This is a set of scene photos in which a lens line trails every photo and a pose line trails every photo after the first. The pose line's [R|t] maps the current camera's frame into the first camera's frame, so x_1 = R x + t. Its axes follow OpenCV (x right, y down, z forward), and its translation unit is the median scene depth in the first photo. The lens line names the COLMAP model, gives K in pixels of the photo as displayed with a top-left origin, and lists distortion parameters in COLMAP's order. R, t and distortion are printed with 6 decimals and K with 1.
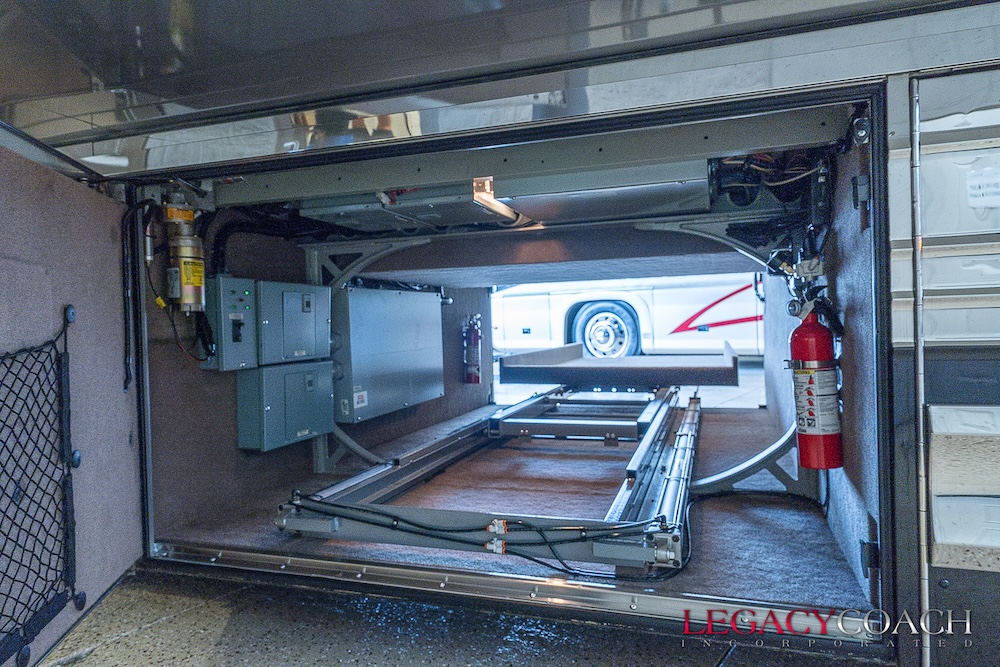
lens RADIAL K [[839.7, 0, 500.0], [0, 839.7, 333.5], [0, 0, 1]] dist [0.055094, 0.001443]
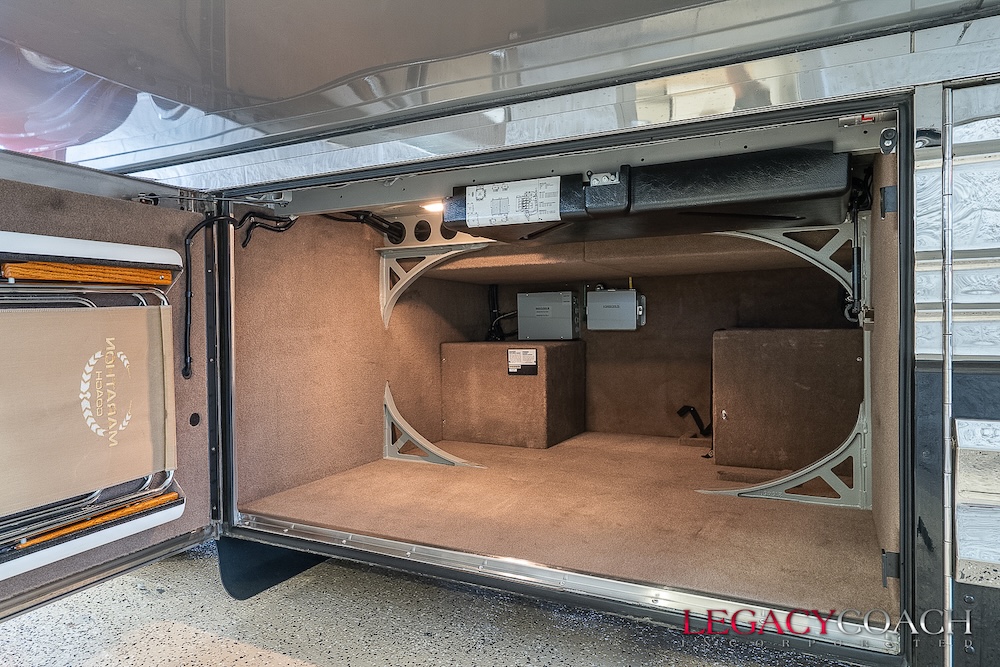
lens RADIAL K [[839.7, 0, 500.0], [0, 839.7, 333.5], [0, 0, 1]] dist [0.055094, 0.001443]
pose [[0.984459, 0.022621, -0.174153, 0.154354], [-0.022976, 0.999736, -0.000023, -0.002167], [0.174106, 0.004024, 0.984719, -0.067077]]
